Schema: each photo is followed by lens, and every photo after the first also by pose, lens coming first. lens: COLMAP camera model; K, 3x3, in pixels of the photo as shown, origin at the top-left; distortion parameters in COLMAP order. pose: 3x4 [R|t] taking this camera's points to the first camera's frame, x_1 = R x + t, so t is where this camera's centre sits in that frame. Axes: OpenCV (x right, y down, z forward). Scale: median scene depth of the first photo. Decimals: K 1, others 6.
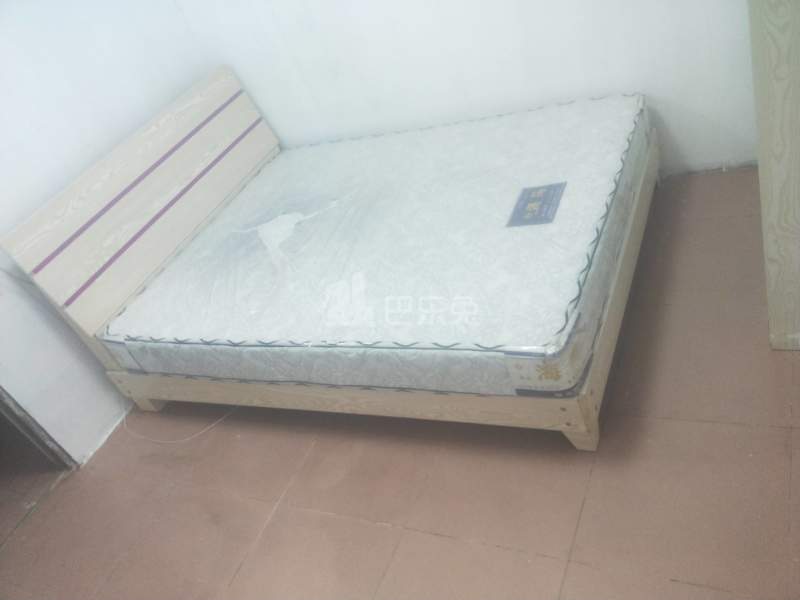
lens RADIAL K [[682.1, 0, 402.1], [0, 682.1, 297.2], [0, 0, 1]] dist [0.030986, -0.096872]
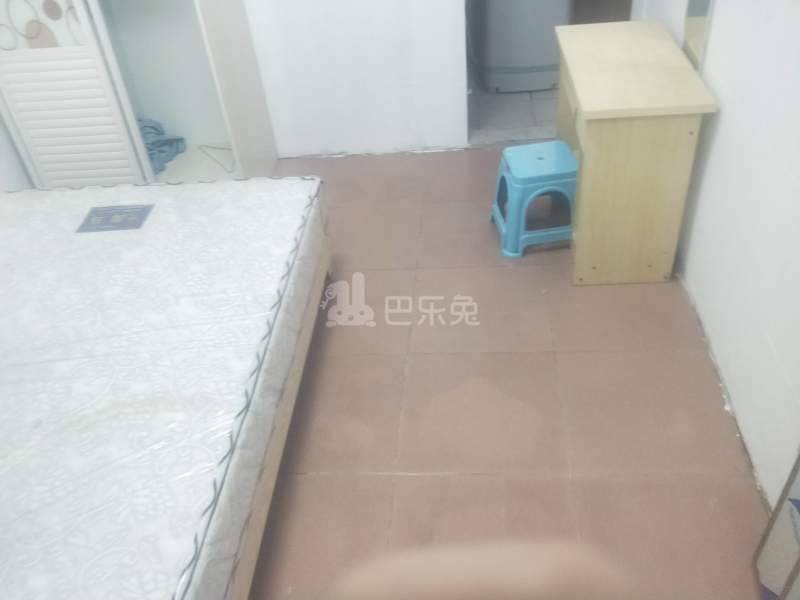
lens RADIAL K [[682.1, 0, 410.5], [0, 682.1, 302.4], [0, 0, 1]] dist [0.030986, -0.096872]
pose [[-0.291046, -0.271897, 0.917259, -0.893305], [0.718802, 0.570571, 0.397206, -0.148815], [-0.631360, 0.774933, 0.029378, 0.769037]]
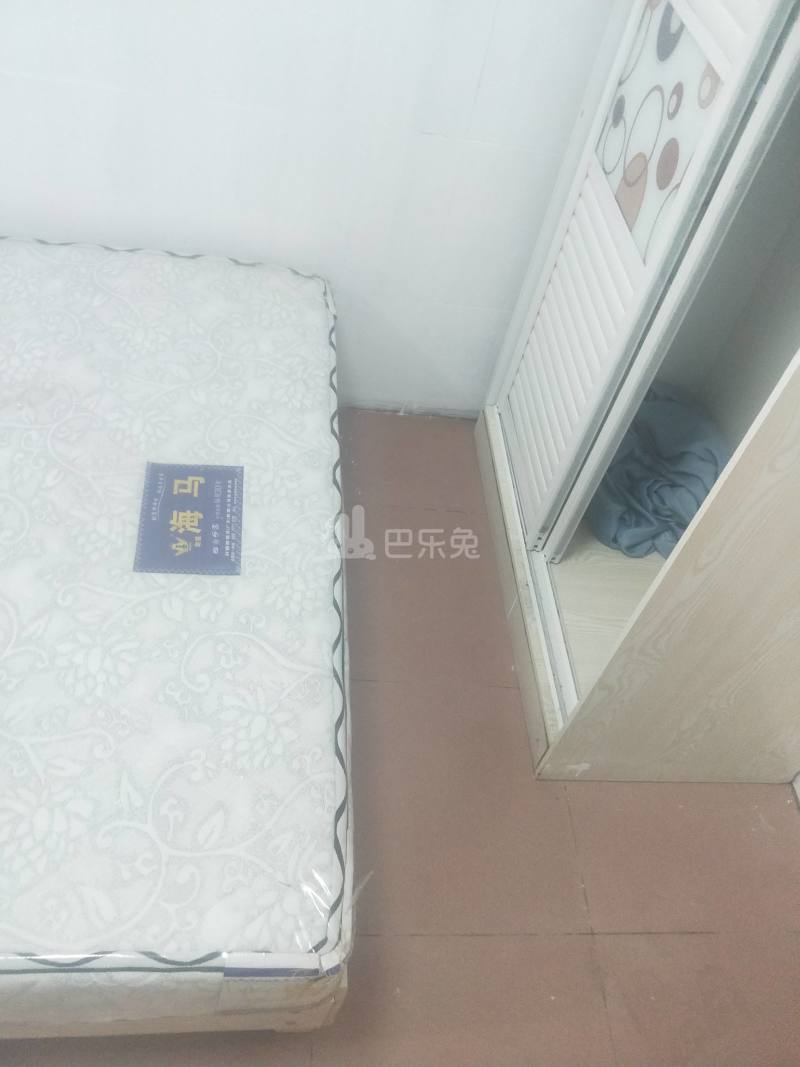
lens RADIAL K [[909.7, 0, 400.2], [0, 909.7, 539.4], [0, 0, 1]] dist [0.030986, -0.096872]
pose [[0.751559, 0.000335, 0.659666, -0.112812], [-0.108054, 0.986556, 0.122605, -0.209248], [-0.650756, -0.163424, 0.741491, 0.416319]]
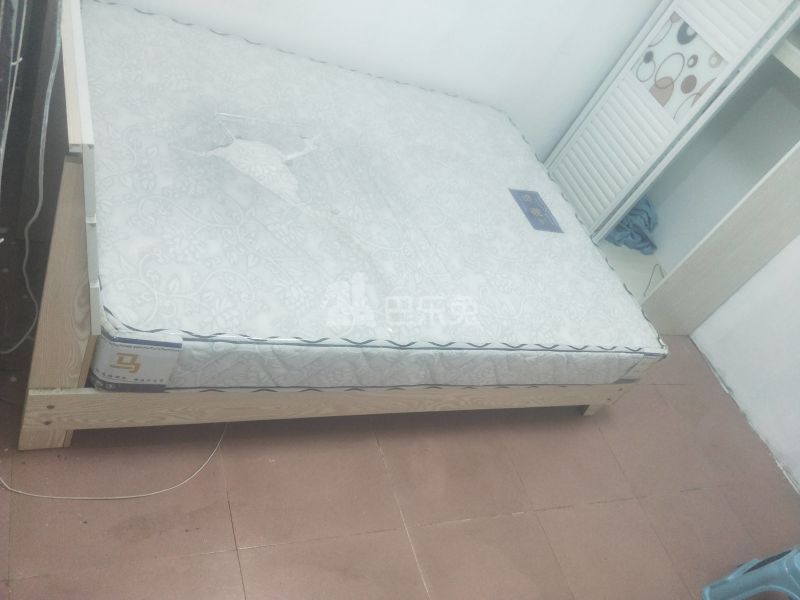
lens RADIAL K [[682.1, 0, 397.6], [0, 682.1, 293.8], [0, 0, 1]] dist [0.030986, -0.096872]
pose [[0.460263, 0.000000, 0.887783, -0.914178], [-0.134348, 0.988483, 0.069652, -0.043691], [-0.877559, -0.151330, 0.454962, 0.643391]]
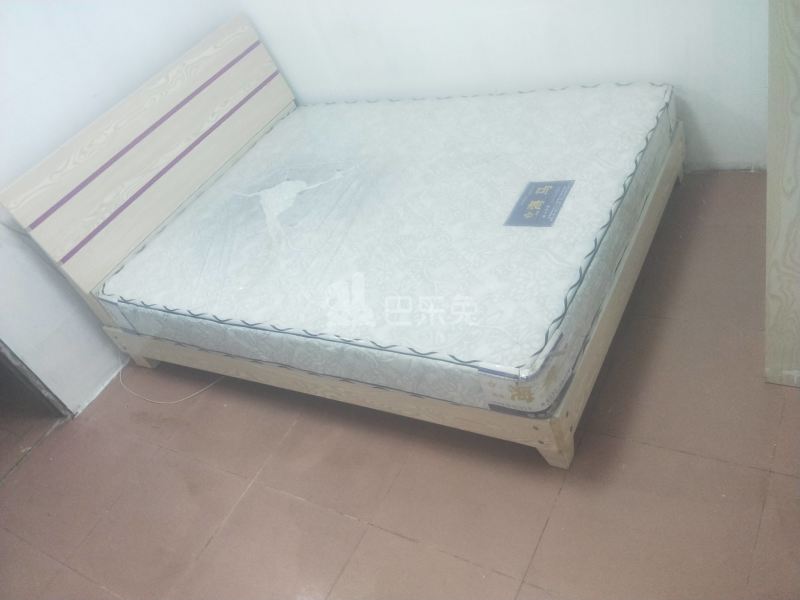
lens RADIAL K [[682.1, 0, 401.0], [0, 682.1, 297.4], [0, 0, 1]] dist [0.030986, -0.096872]
pose [[0.995366, 0.083555, -0.047598, 0.059833], [-0.078561, 0.992024, 0.098574, -0.081945], [0.055455, -0.094378, 0.993991, 0.029648]]
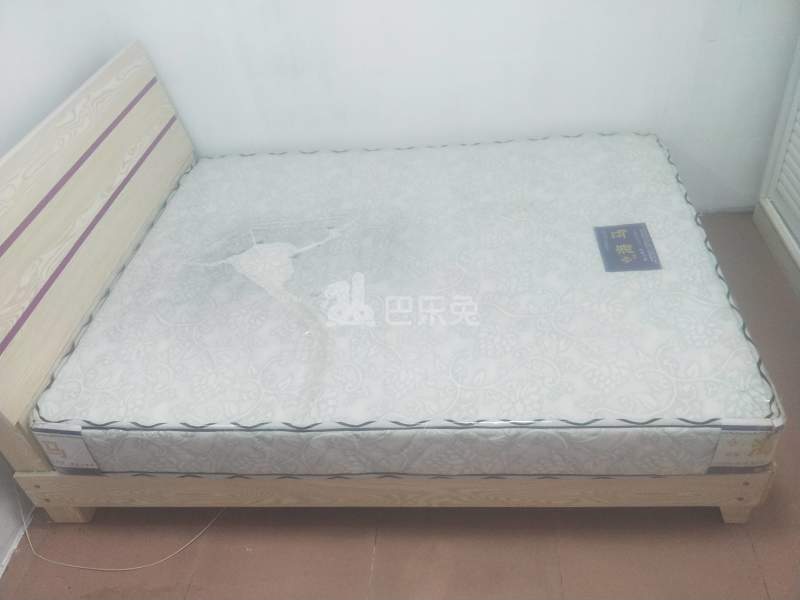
lens RADIAL K [[682.1, 0, 399.3], [0, 682.1, 294.7], [0, 0, 1]] dist [0.030986, -0.096872]
pose [[0.918703, 0.000925, 0.394948, -0.422053], [0.011854, 0.999482, -0.029914, -0.048300], [-0.394771, 0.032164, 0.918216, 0.287484]]
